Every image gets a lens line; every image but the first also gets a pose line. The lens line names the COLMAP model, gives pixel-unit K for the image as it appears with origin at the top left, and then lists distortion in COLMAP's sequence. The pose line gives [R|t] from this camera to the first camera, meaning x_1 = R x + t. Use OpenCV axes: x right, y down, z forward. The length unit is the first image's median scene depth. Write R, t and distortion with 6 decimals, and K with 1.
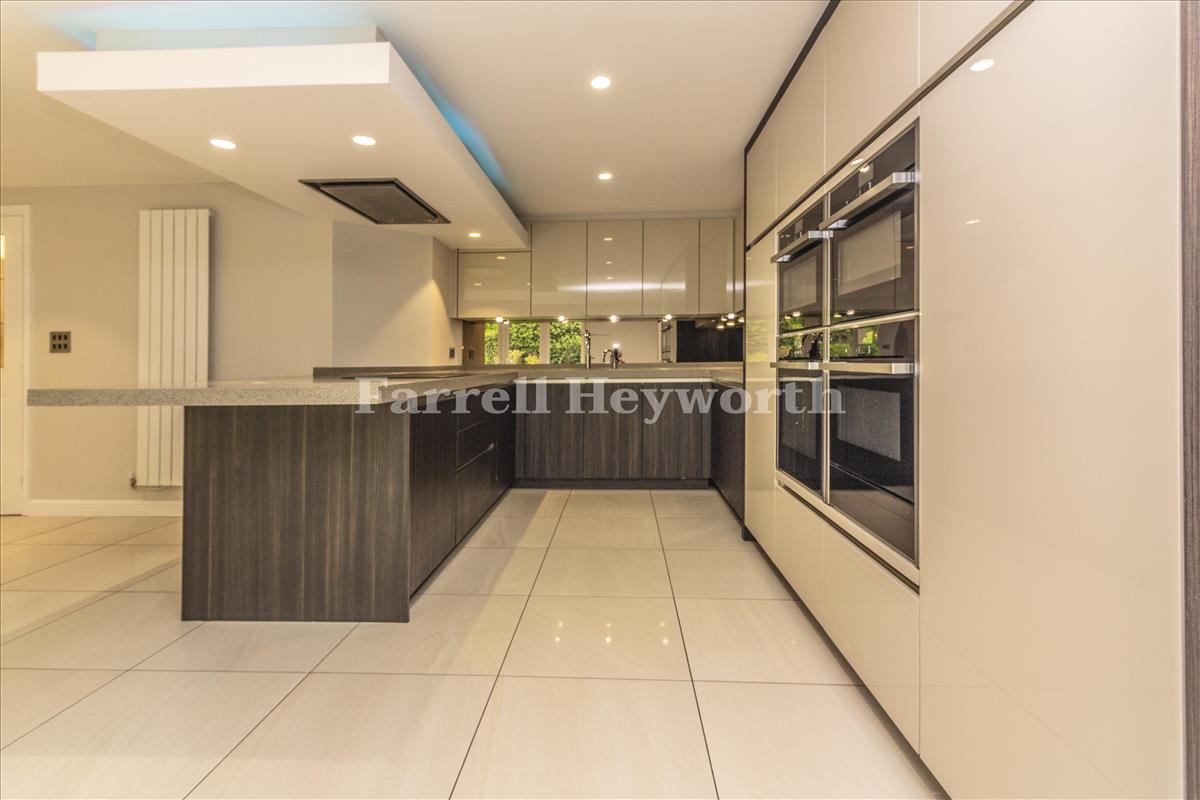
lens RADIAL K [[557.4, 0, 602.7], [0, 557.4, 375.7], [0, 0, 1]] dist [0.010611, -0.000963]
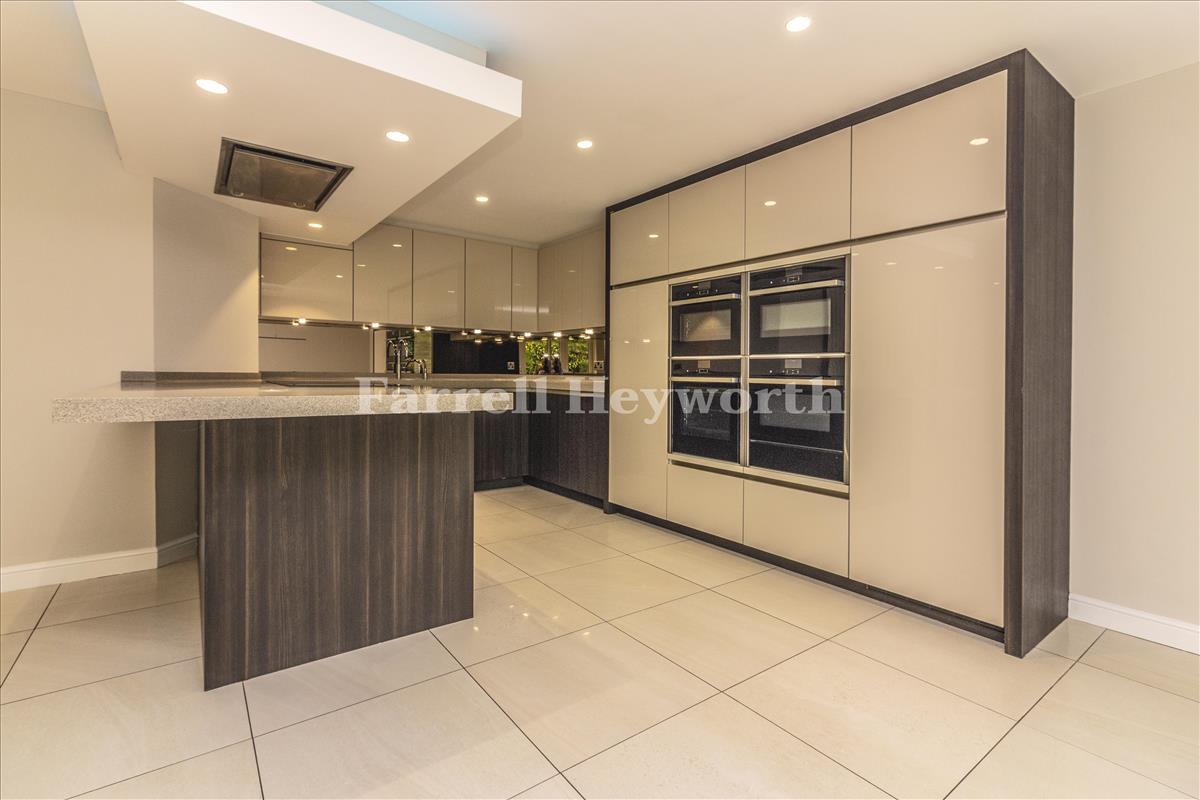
lens RADIAL K [[557.4, 0, 602.3], [0, 557.4, 401.2], [0, 0, 1]] dist [0.010611, -0.000963]
pose [[0.760658, -0.010503, 0.649068, -0.836942], [-0.004649, 0.999755, 0.021626, 0.009169], [-0.649137, -0.019468, 0.760423, 0.045620]]
